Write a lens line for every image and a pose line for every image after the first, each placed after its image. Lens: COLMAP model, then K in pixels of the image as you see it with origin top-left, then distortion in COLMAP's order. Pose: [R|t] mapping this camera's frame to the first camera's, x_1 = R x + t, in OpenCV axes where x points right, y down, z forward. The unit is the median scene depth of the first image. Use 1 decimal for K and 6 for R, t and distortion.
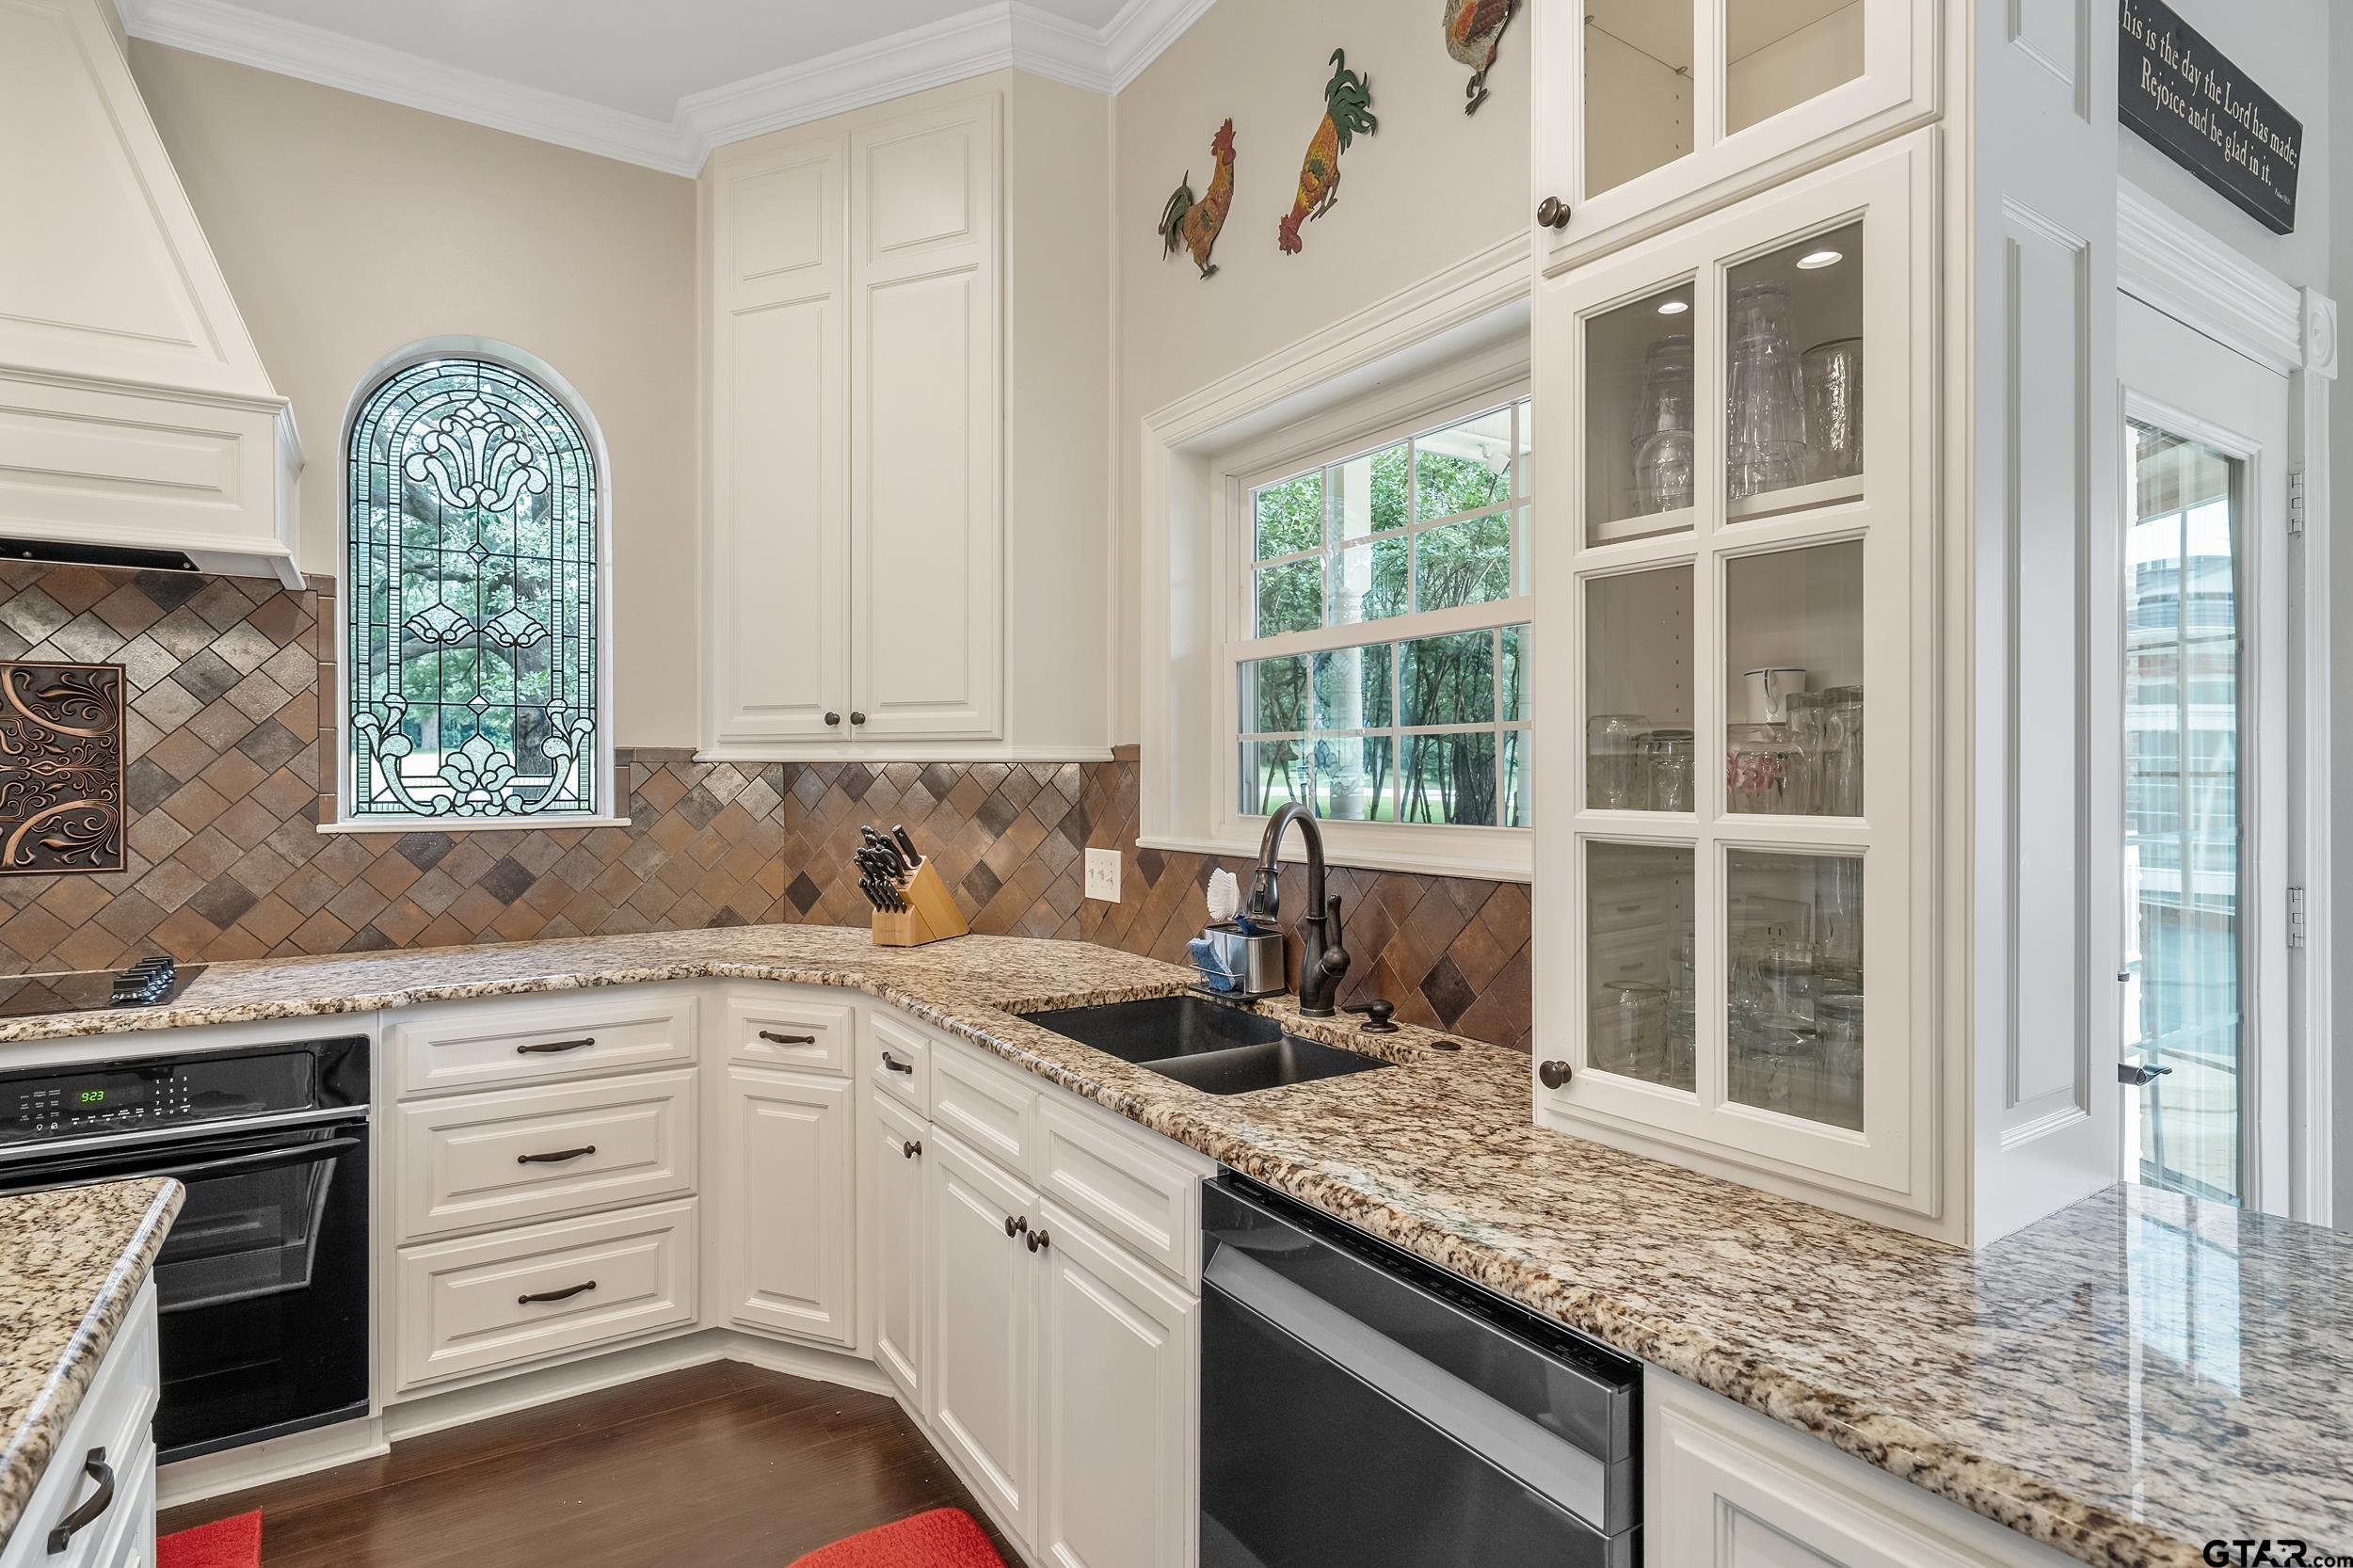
lens RADIAL K [[1220.4, 0, 1173.4], [0, 1220.4, 776.8], [0, 0, 1]] dist [0.000462, 0.000343]
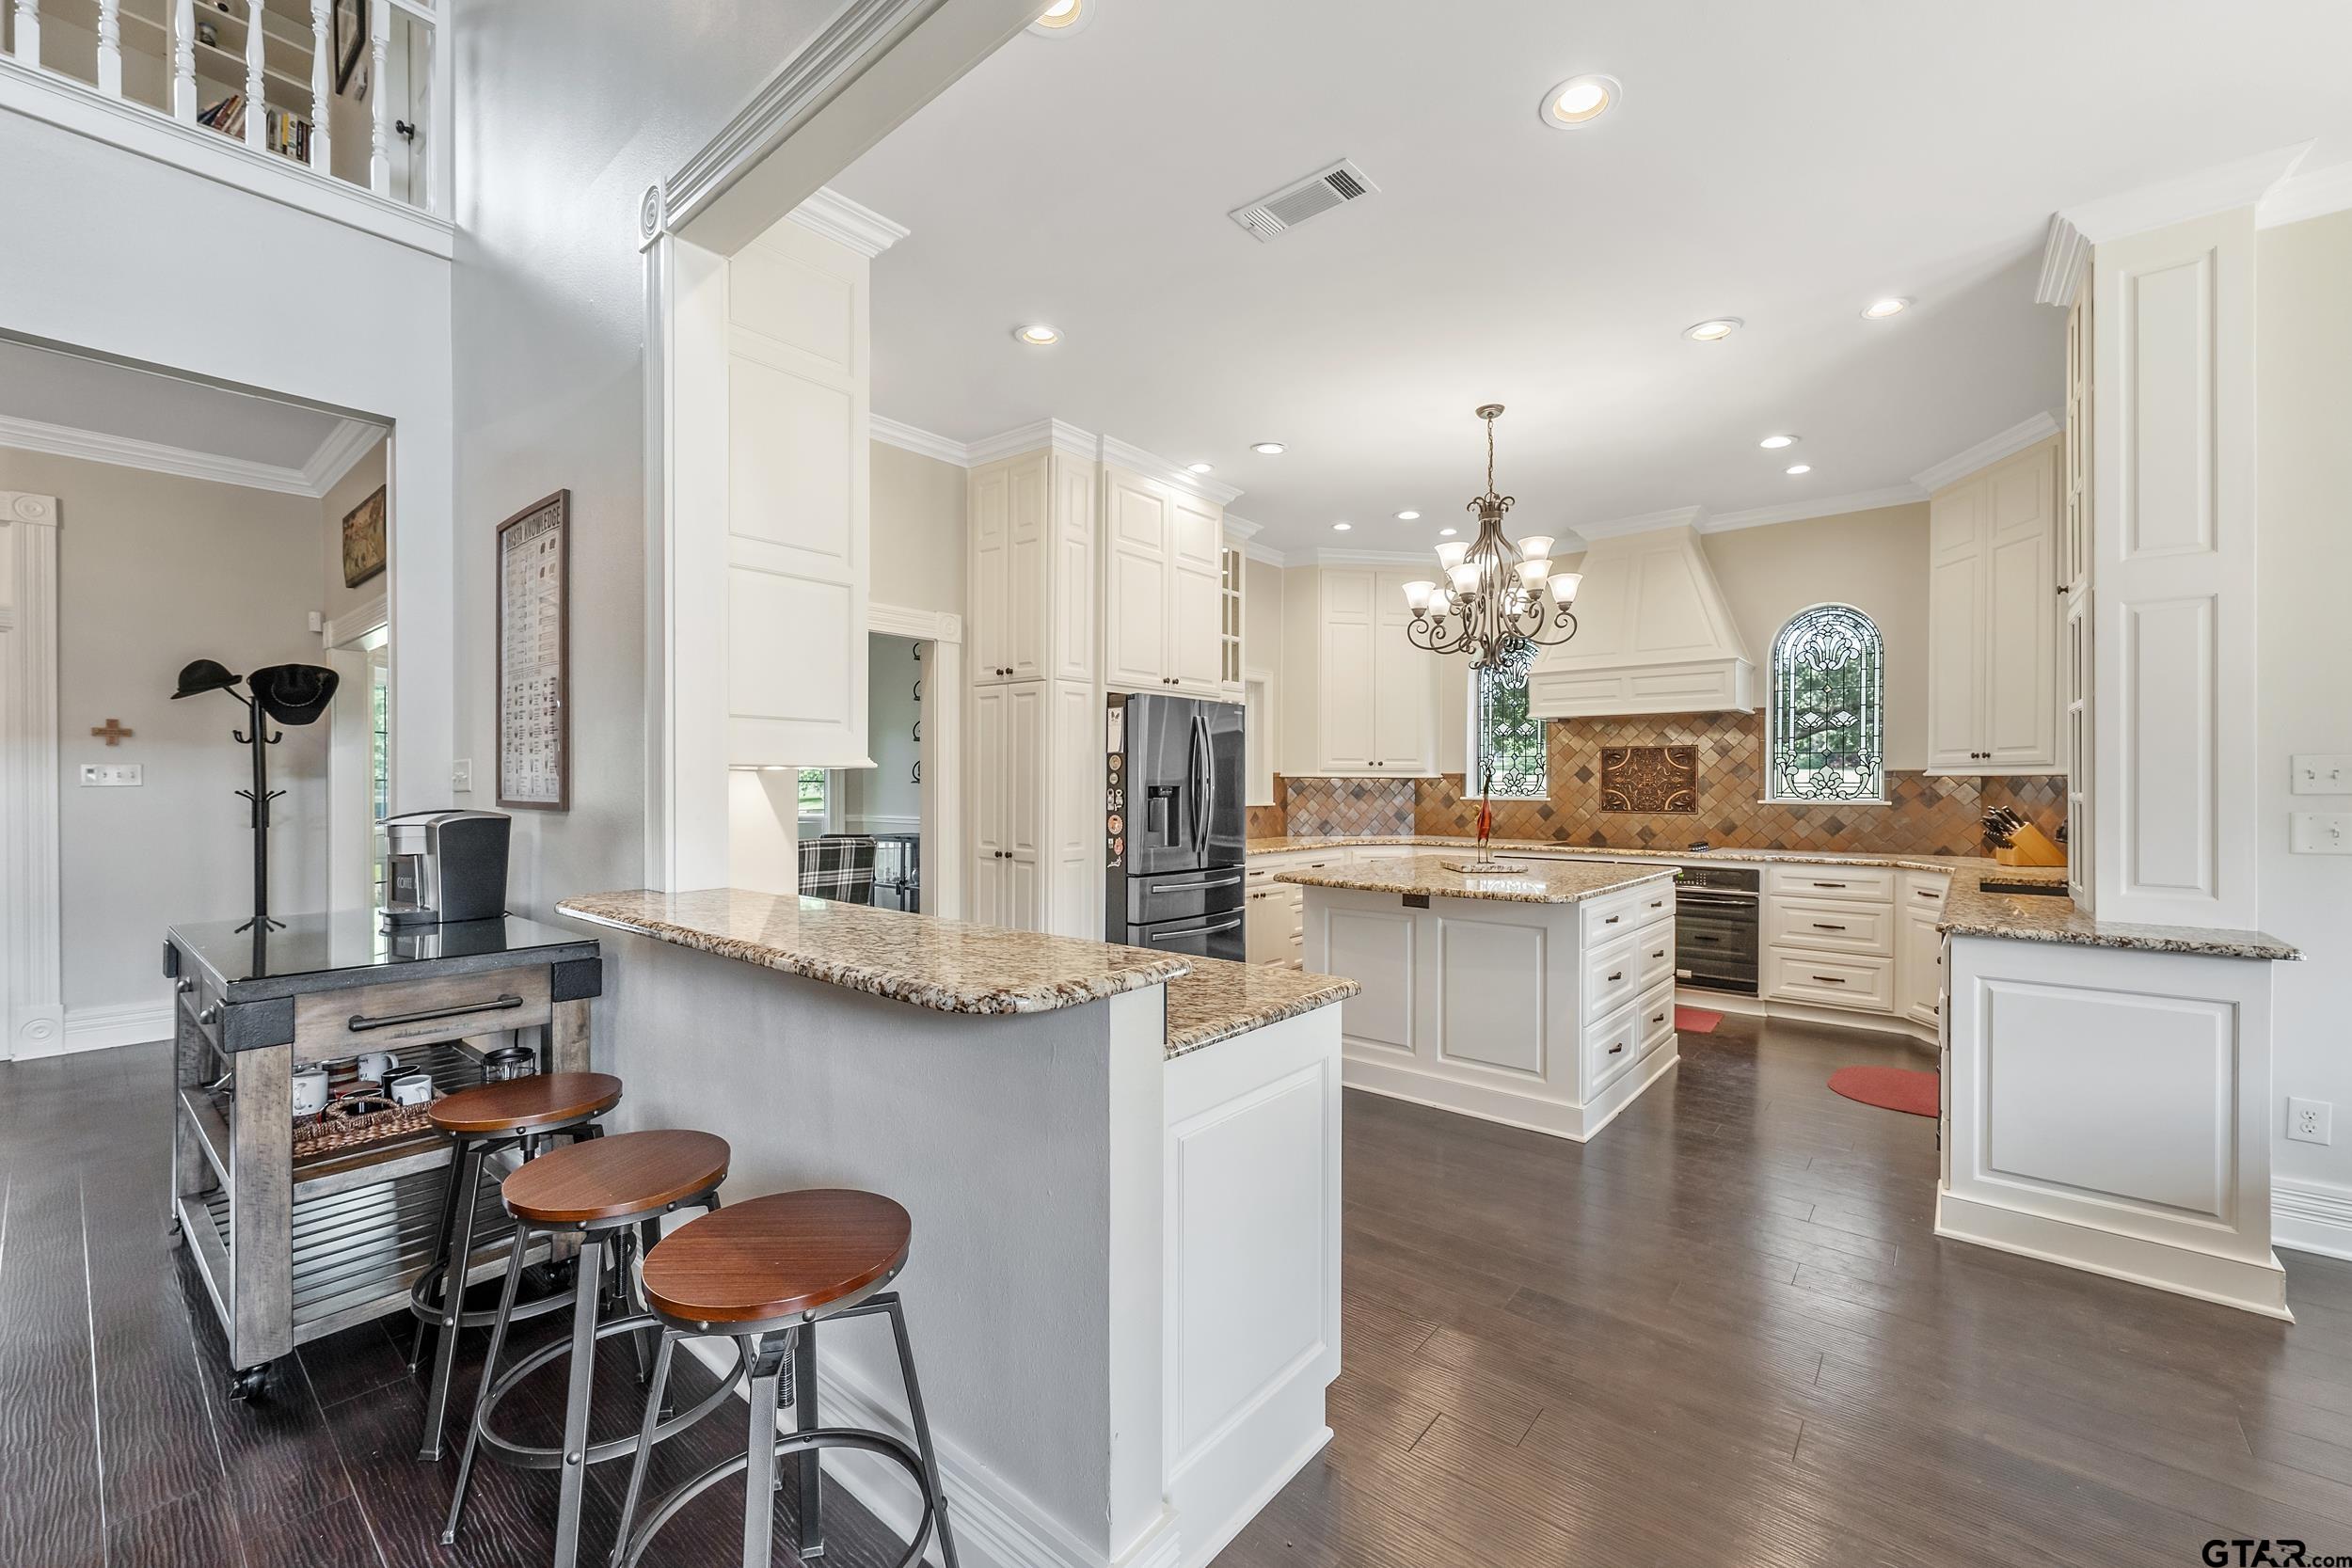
lens RADIAL K [[953.1, 0, 1173.3], [0, 953.1, 791.3], [0, 0, 1]] dist [-0.004183, -0.000241]
pose [[0.293316, 0.010905, -0.955953, 0.924222], [-0.003290, 0.999941, 0.010398, 0.001507], [0.956010, 0.000095, 0.293334, -0.847745]]
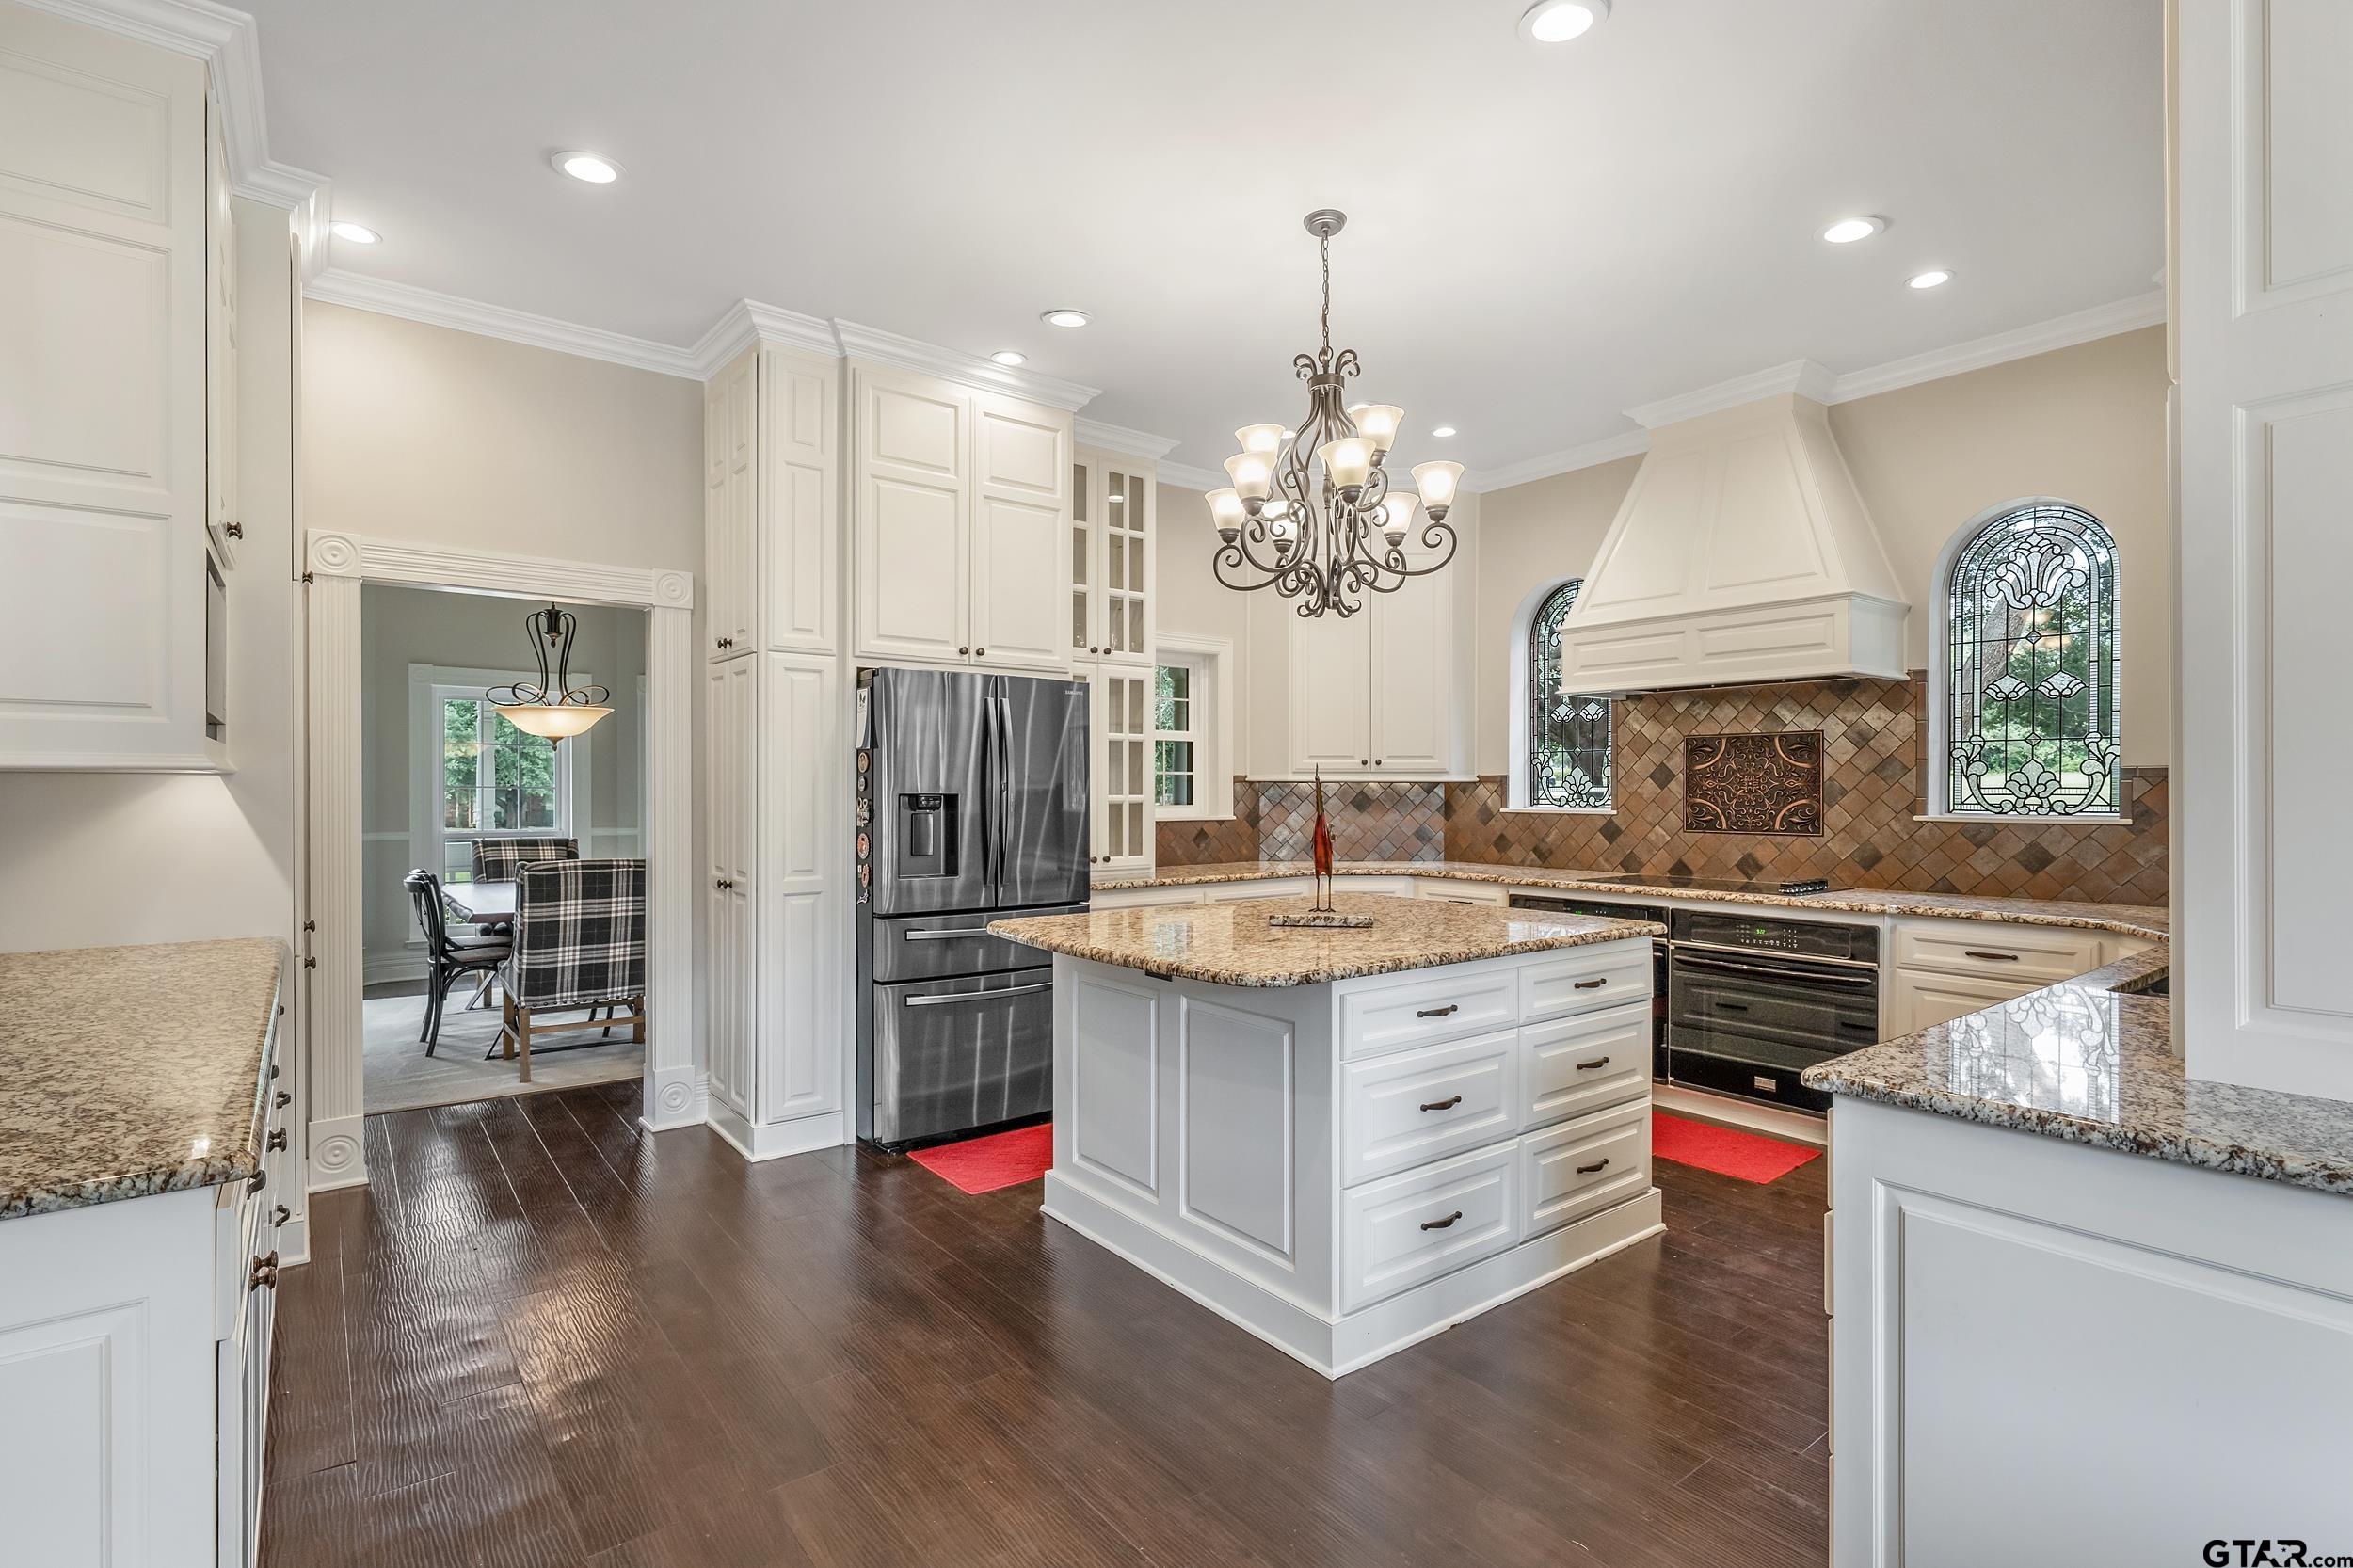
lens RADIAL K [[1116.0, 0, 1172.0], [0, 1116.0, 794.6], [0, 0, 1]] dist [-0.000541, -0.000125]
pose [[0.085739, 0.007413, -0.996290, 0.768902], [-0.001530, 0.999972, 0.007309, -0.000446], [0.996316, 0.000897, 0.085748, -0.176439]]
